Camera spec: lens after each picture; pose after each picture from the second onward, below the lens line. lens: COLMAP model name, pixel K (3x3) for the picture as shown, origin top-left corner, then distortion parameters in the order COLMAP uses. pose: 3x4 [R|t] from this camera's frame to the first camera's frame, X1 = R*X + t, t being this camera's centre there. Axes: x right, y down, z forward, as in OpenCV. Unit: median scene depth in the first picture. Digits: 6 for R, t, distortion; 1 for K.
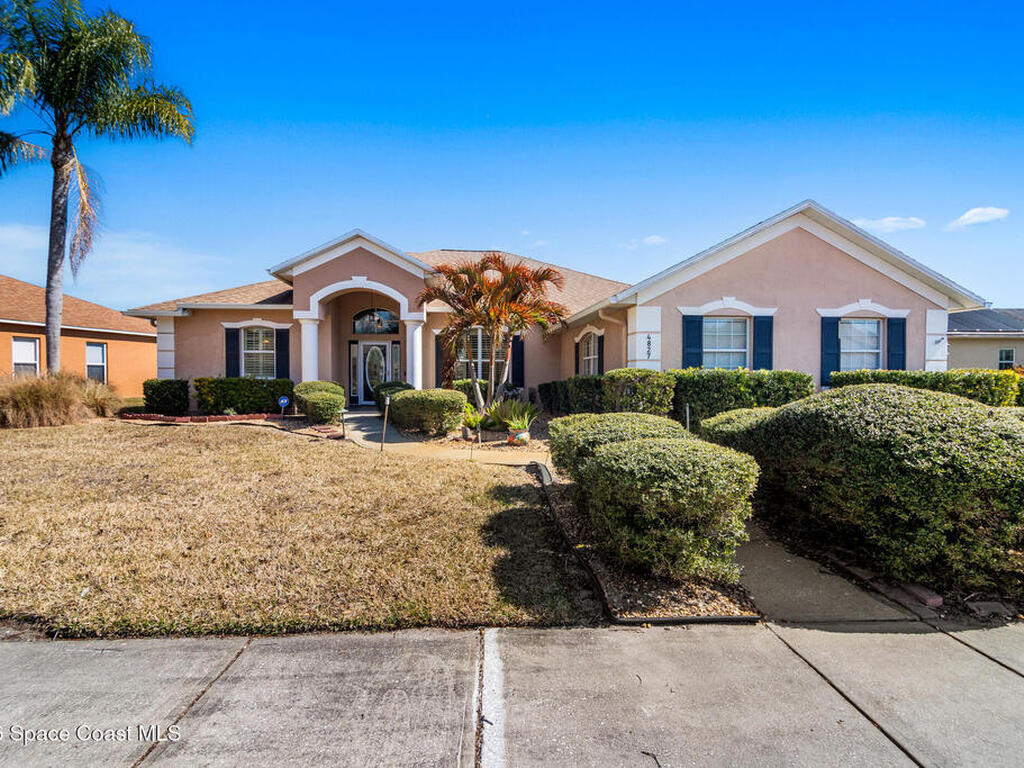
lens RADIAL K [[529.3, 0, 510.0], [0, 529.3, 392.2], [0, 0, 1]] dist [0.015383, -0.000698]
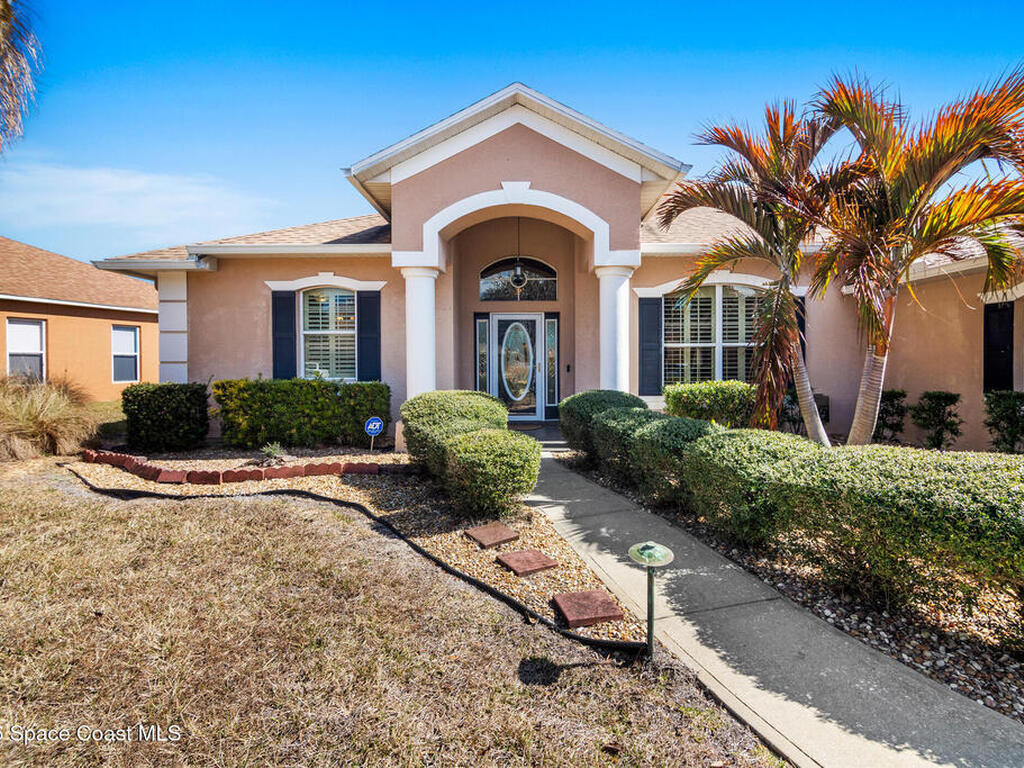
lens RADIAL K [[529.3, 0, 513.5], [0, 529.3, 376.3], [0, 0, 1]] dist [0.015383, -0.000698]
pose [[0.994048, -0.001054, -0.108937, -0.224518], [0.000819, 0.999997, -0.002201, -0.029054], [0.108939, 0.002099, 0.994046, 0.478488]]
